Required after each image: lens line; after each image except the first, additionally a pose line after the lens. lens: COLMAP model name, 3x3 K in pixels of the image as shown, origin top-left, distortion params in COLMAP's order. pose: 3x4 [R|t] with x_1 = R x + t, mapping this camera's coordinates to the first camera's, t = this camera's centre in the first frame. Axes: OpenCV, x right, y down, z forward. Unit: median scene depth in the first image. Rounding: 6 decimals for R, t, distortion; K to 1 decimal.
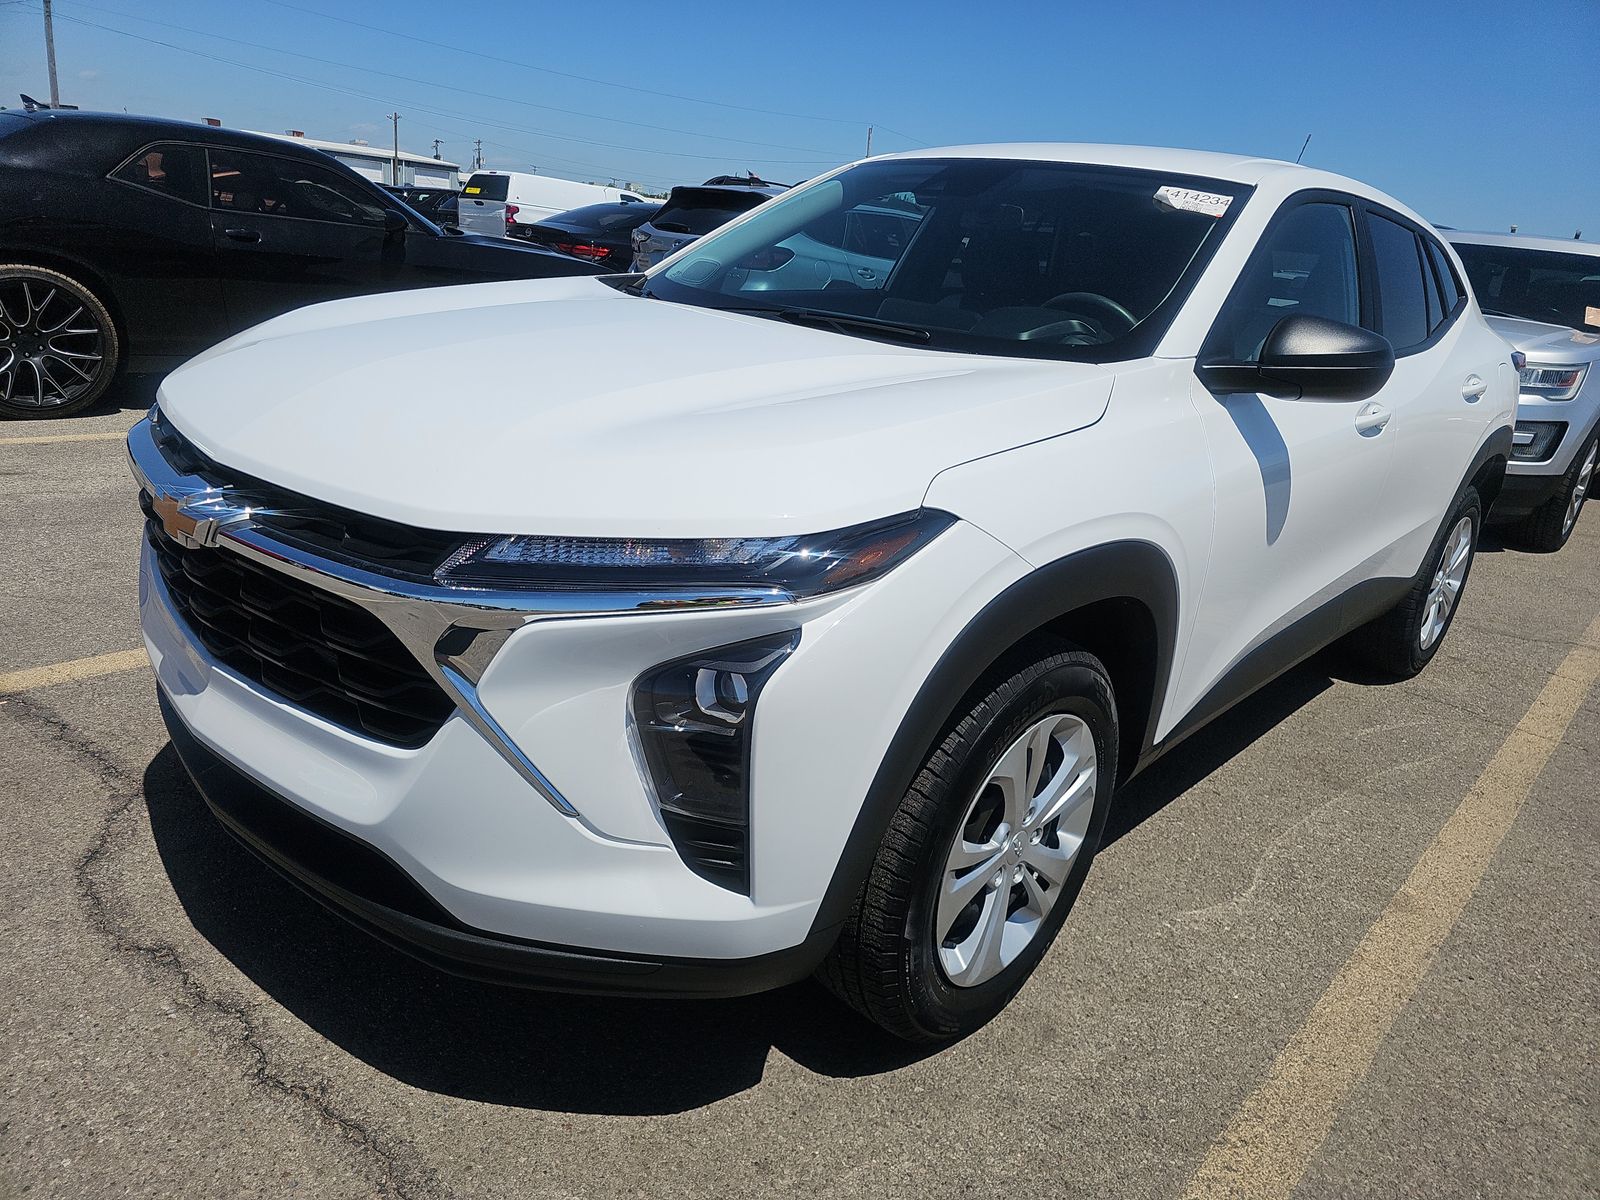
lens RADIAL K [[1052.1, 0, 803.9], [0, 1052.1, 608.4], [0, 0, 1]] dist [0.010501, 0.000513]
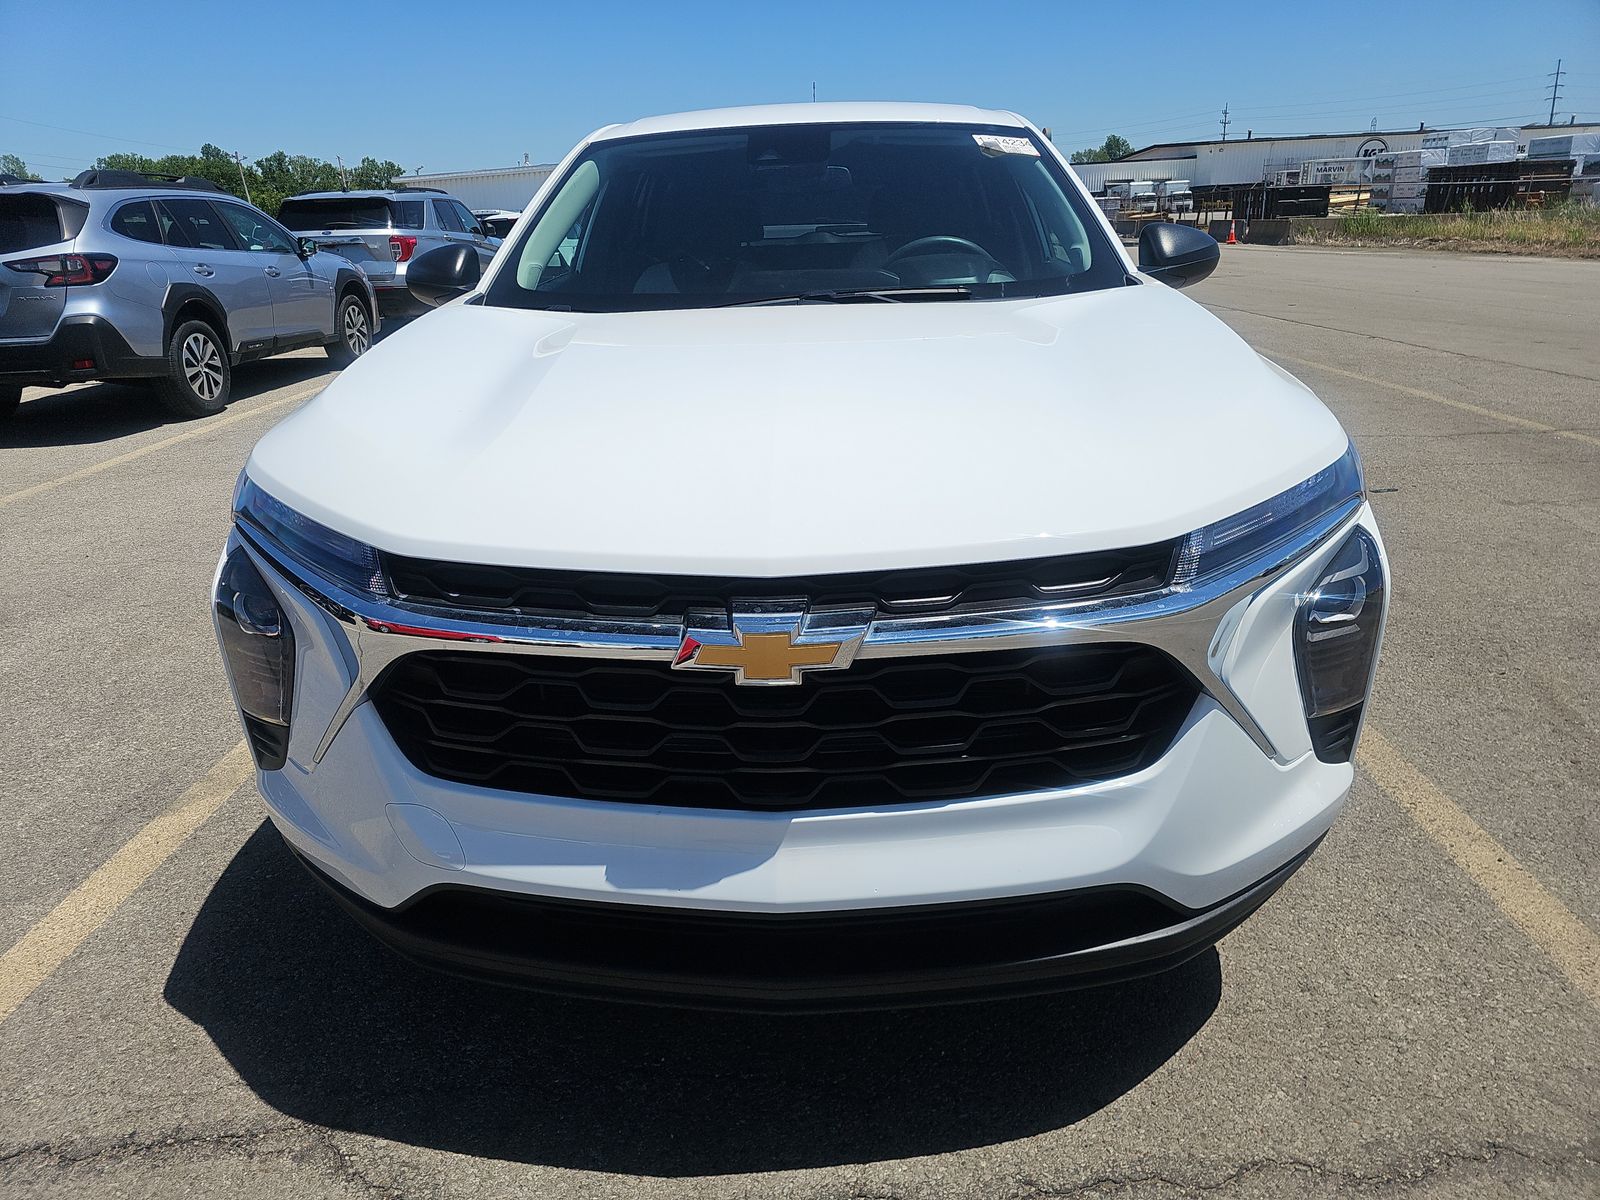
lens RADIAL K [[1052.1, 0, 791.8], [0, 1052.1, 595.1], [0, 0, 1]] dist [0.010501, 0.000513]
pose [[0.749366, -0.334180, 0.571642, -0.669572], [0.316140, 0.939119, 0.134578, -0.151640], [-0.581813, 0.079871, 0.809391, 0.228099]]
